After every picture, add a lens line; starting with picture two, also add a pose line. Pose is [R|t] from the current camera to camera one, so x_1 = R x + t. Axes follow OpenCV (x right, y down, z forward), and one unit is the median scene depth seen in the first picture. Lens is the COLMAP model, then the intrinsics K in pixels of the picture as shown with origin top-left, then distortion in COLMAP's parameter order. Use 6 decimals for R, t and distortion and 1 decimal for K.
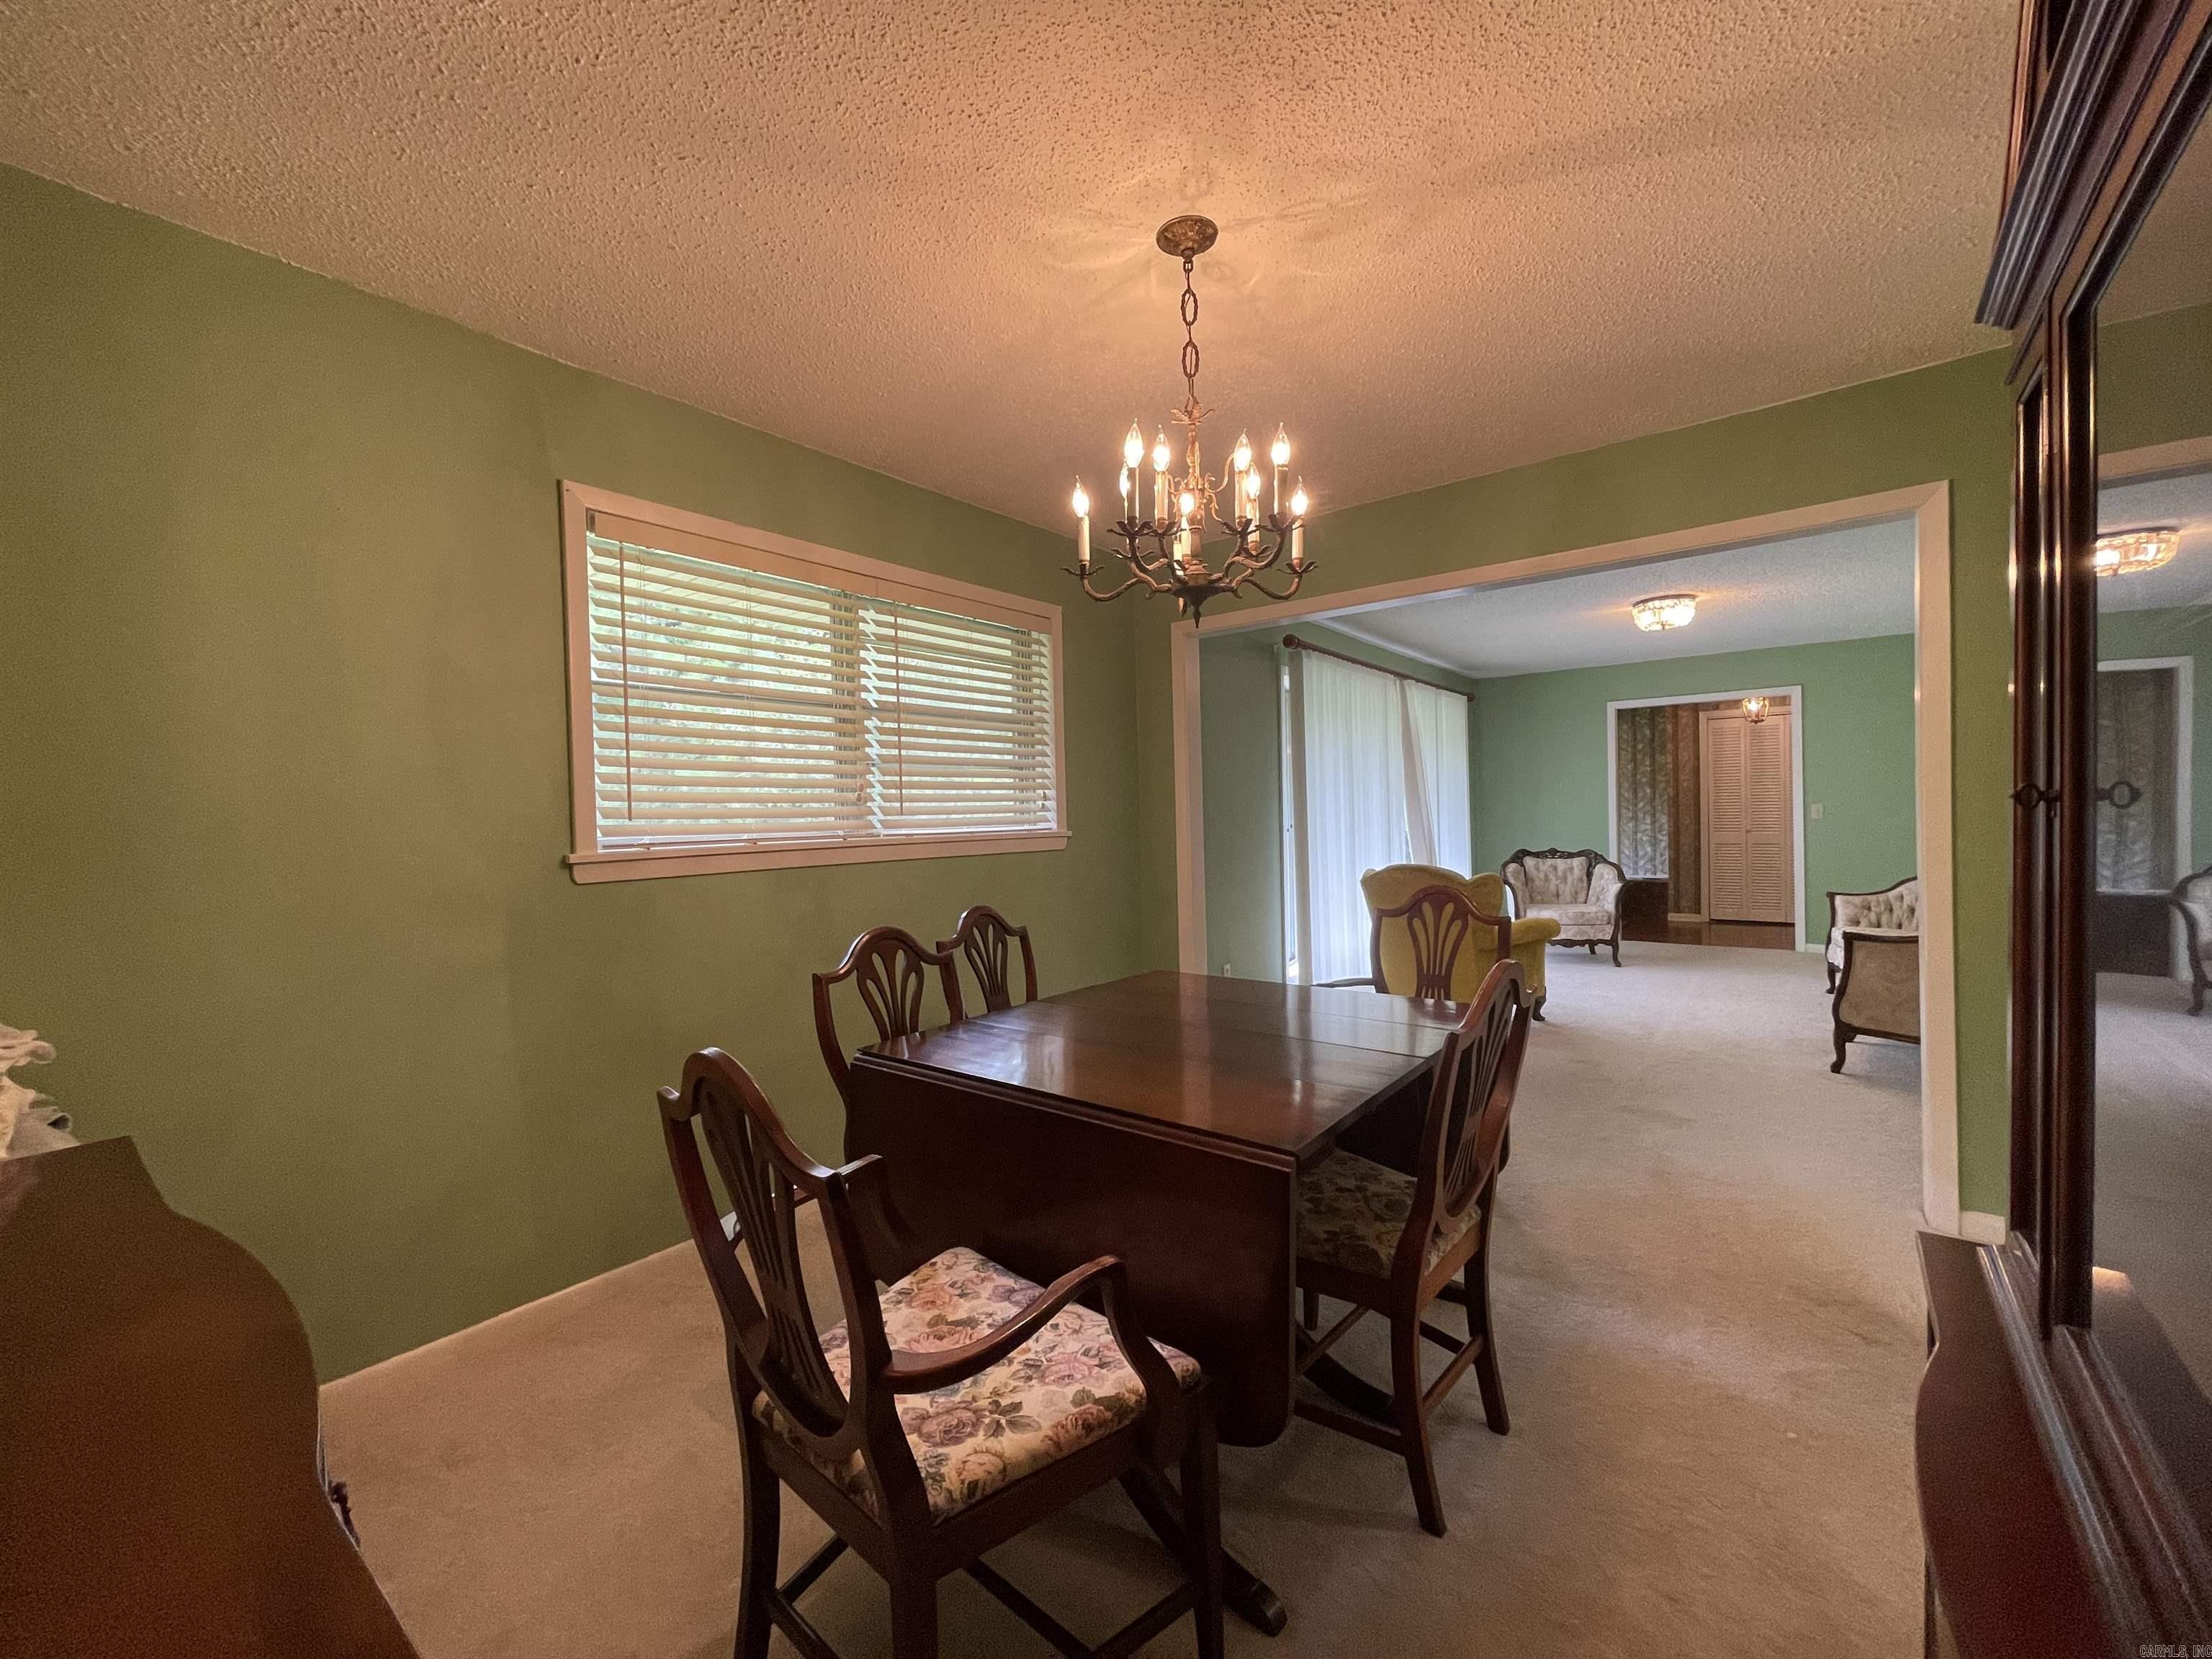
lens RADIAL K [[895.6, 0, 1100.3], [0, 895.6, 833.3], [0, 0, 1]] dist [-0.002357, -0.000241]
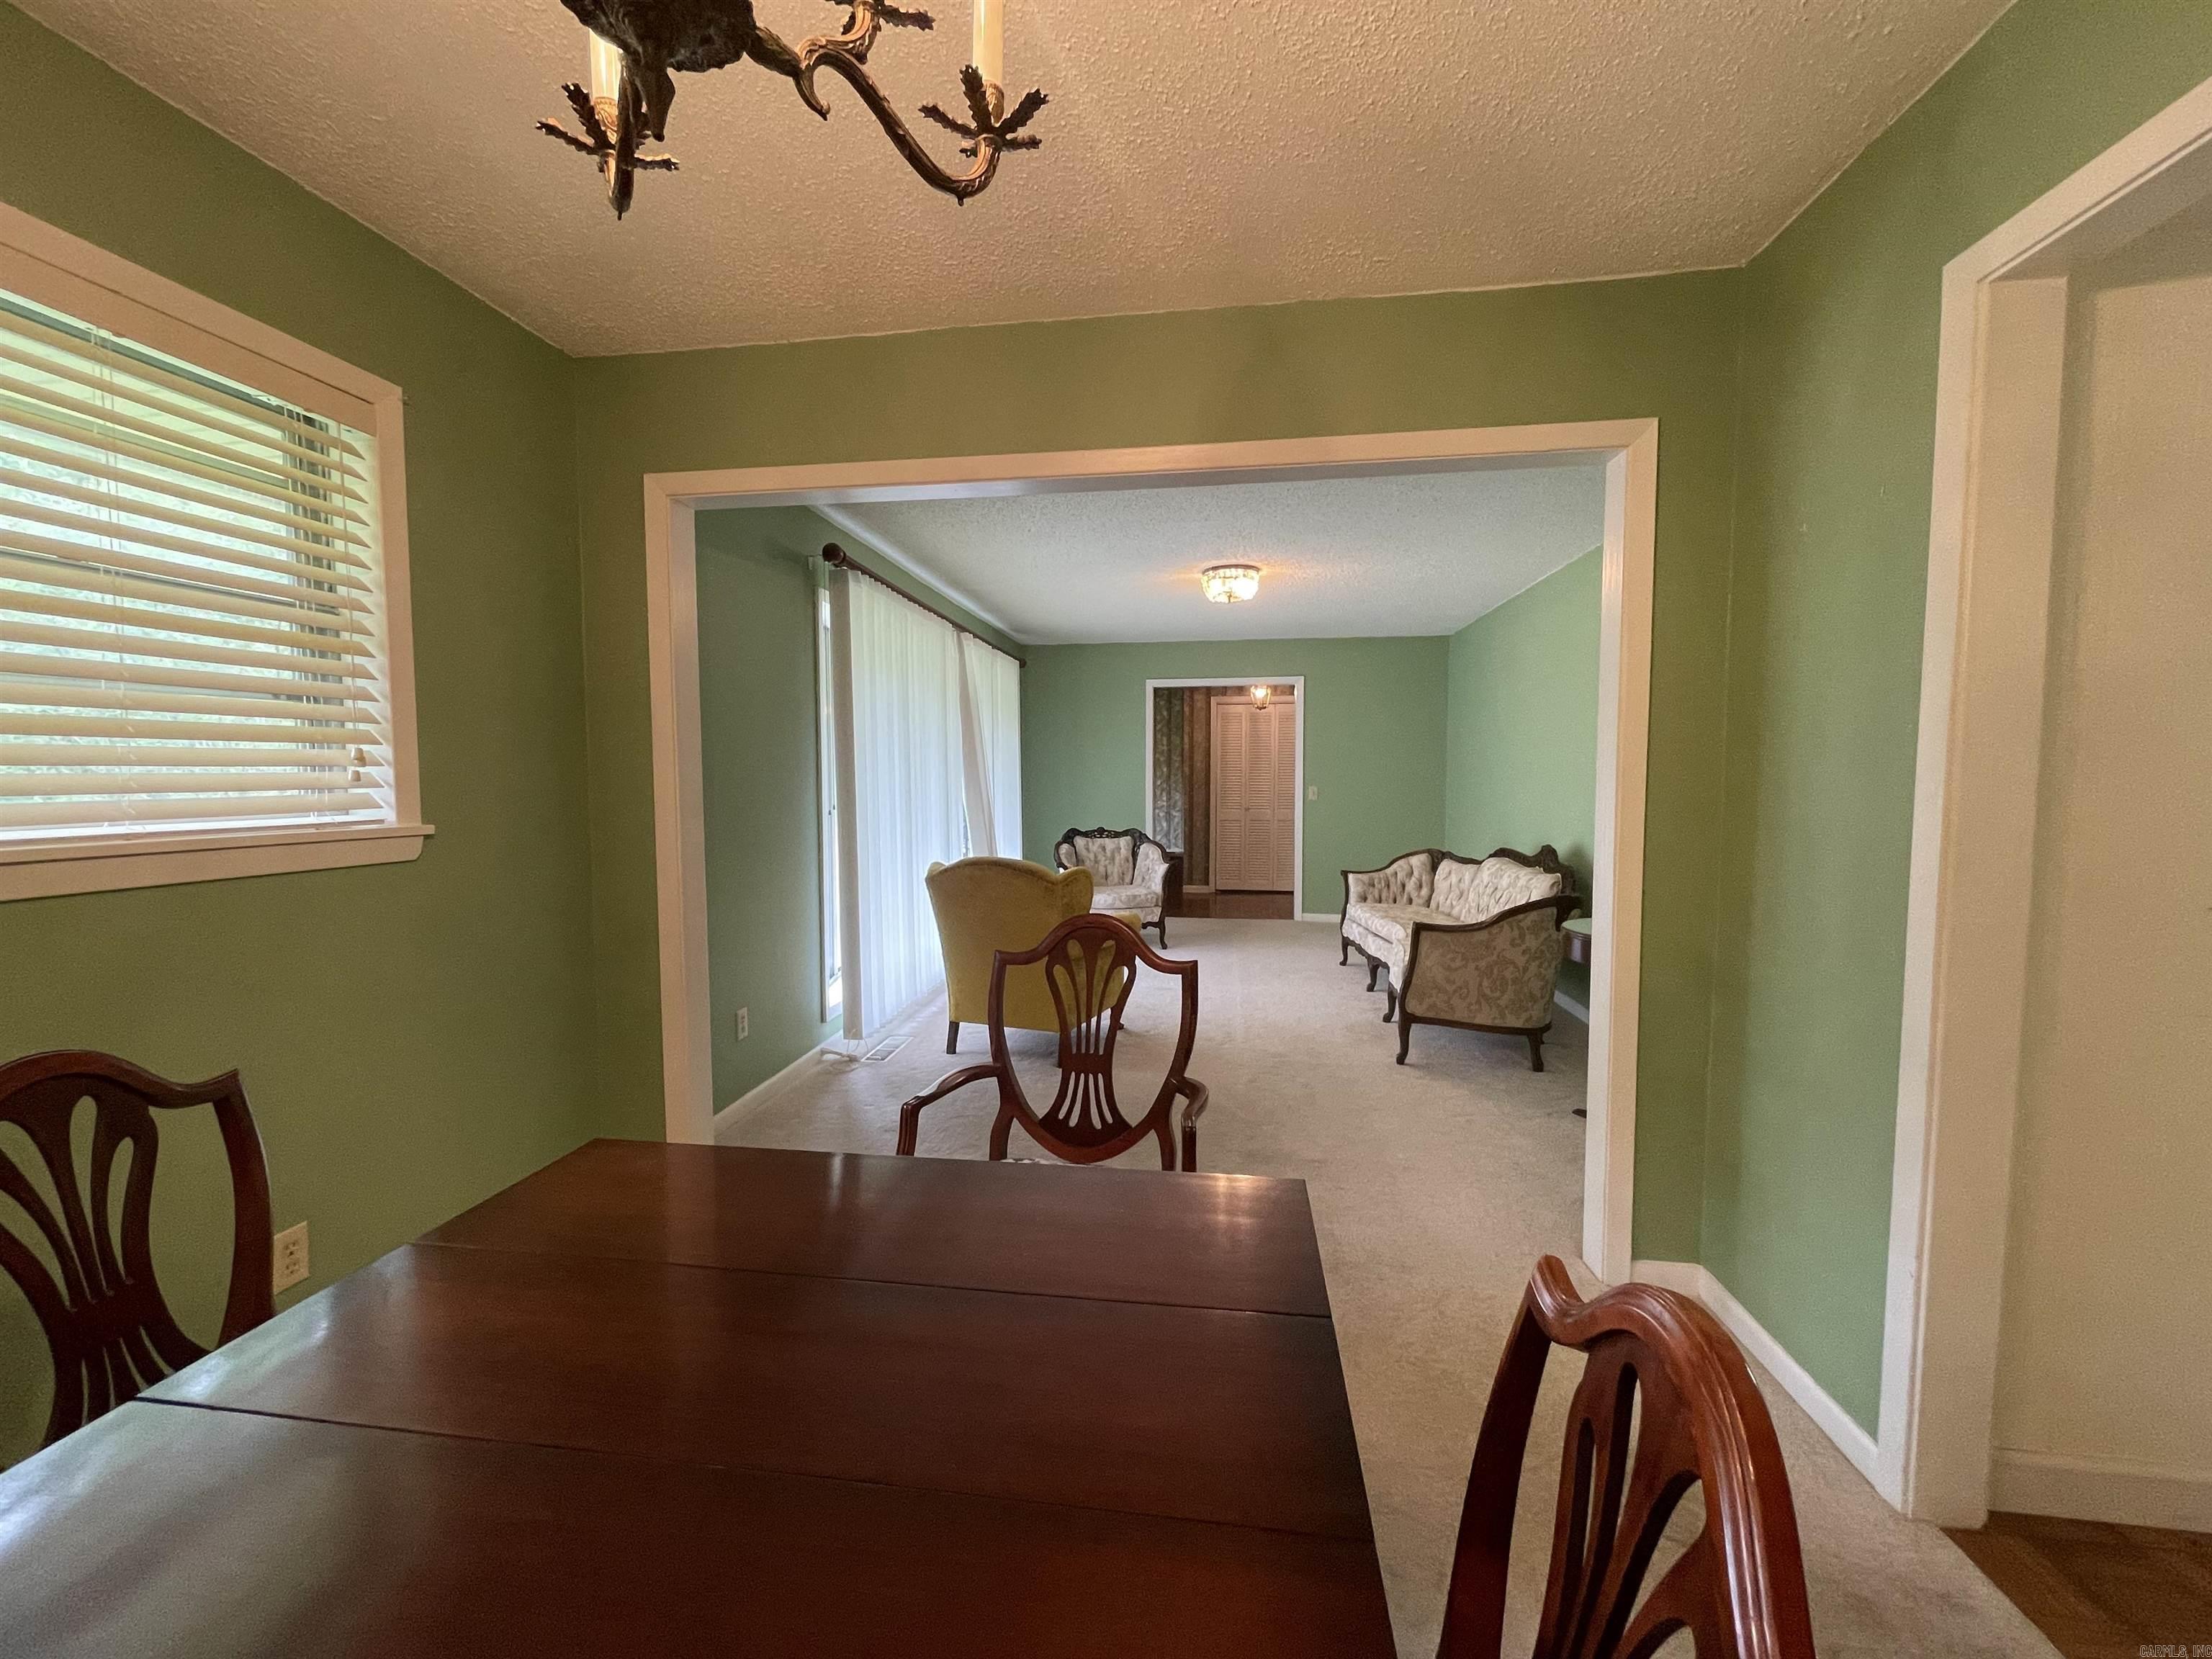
lens RADIAL K [[895.6, 0, 1094.6], [0, 895.6, 834.3], [0, 0, 1]] dist [-0.002357, -0.000241]
pose [[0.866890, -0.009776, 0.498404, 0.027737], [-0.008650, 0.999362, 0.034647, -0.011964], [-0.498425, -0.034346, 0.866252, 0.227123]]
